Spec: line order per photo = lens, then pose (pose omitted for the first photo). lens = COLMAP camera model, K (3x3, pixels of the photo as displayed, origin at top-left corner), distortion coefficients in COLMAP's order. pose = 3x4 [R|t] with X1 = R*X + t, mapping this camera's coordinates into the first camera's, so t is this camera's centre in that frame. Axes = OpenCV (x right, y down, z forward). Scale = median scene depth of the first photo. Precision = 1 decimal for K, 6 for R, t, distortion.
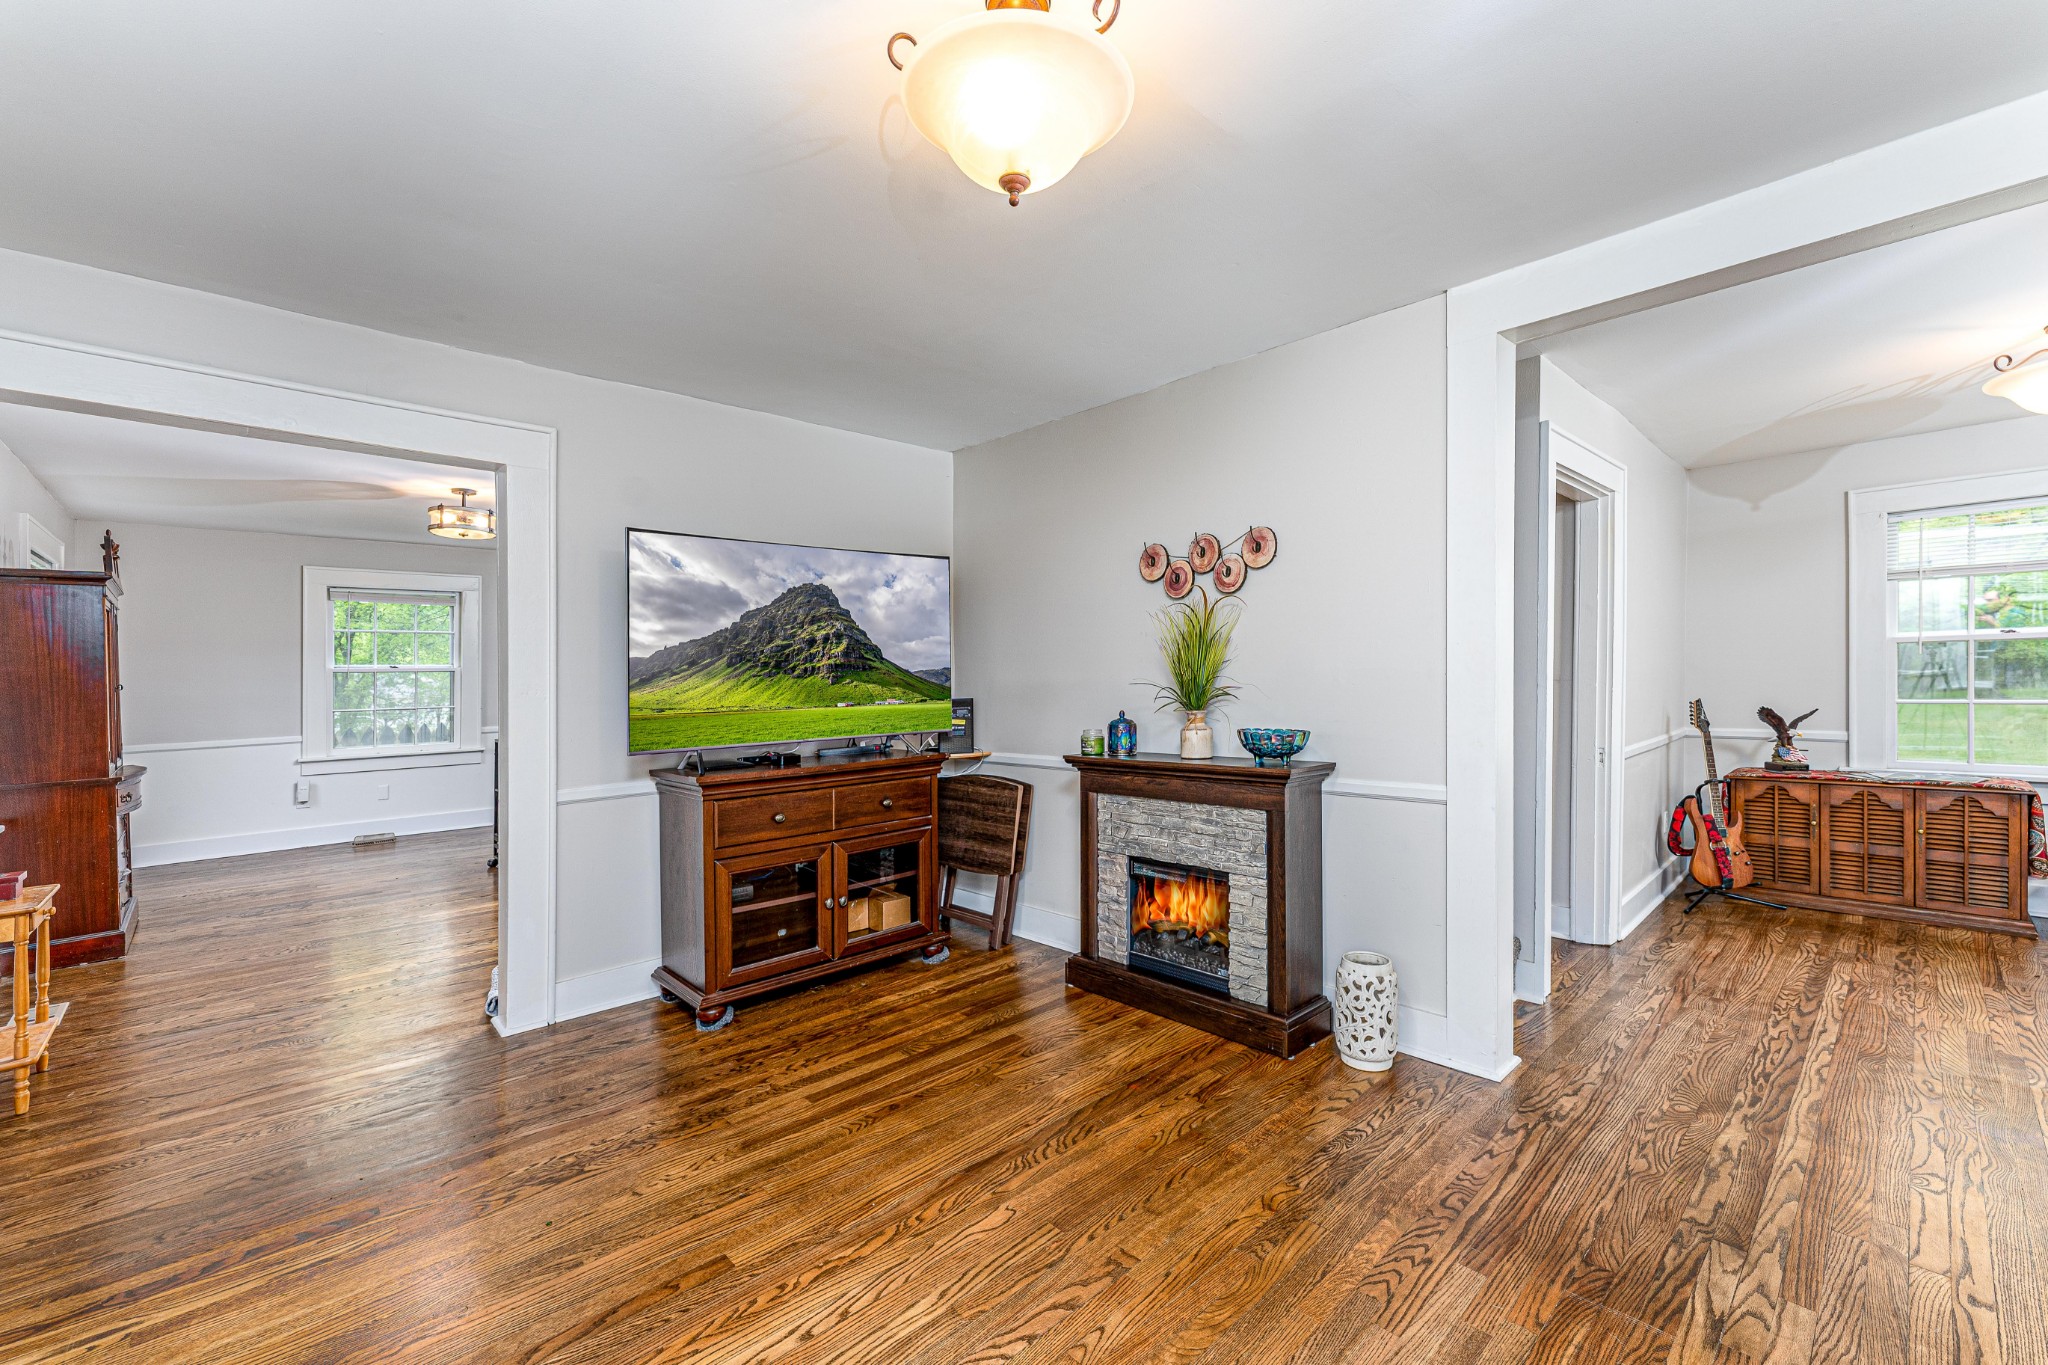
lens RADIAL K [[832.1, 0, 1018.0], [0, 832.1, 701.6], [0, 0, 1]] dist [-0.000730, -0.000461]
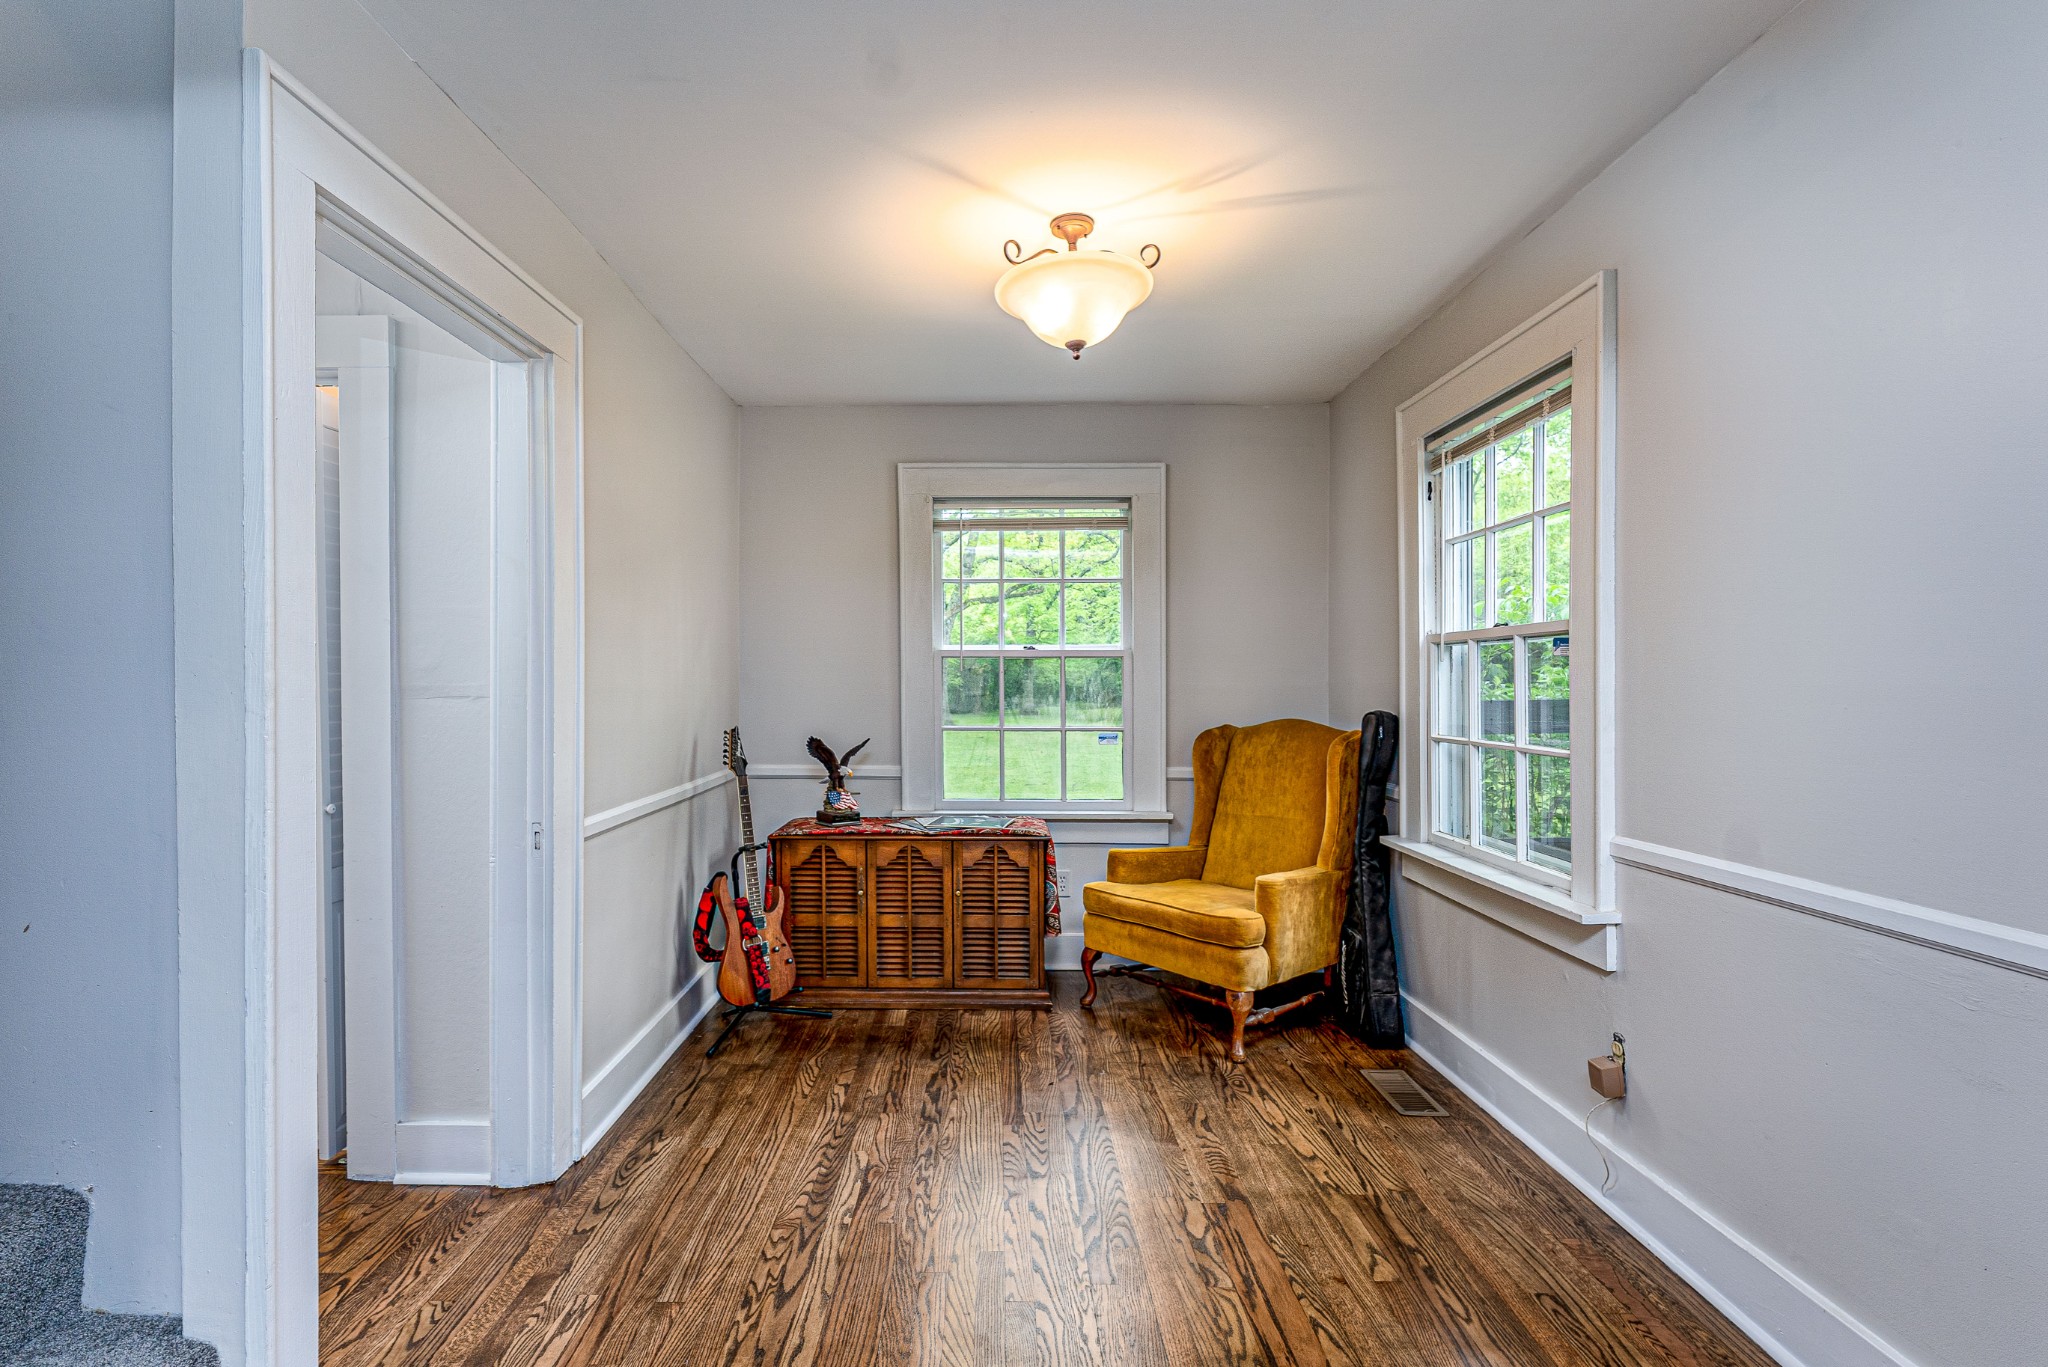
lens RADIAL K [[832.1, 0, 1018.0], [0, 832.1, 702.6], [0, 0, 1]] dist [-0.000730, -0.000461]
pose [[0.666604, 0.007664, 0.745373, 0.478492], [0.003753, 0.999900, -0.013637, -0.013455], [-0.745403, 0.011887, 0.666508, 0.382861]]
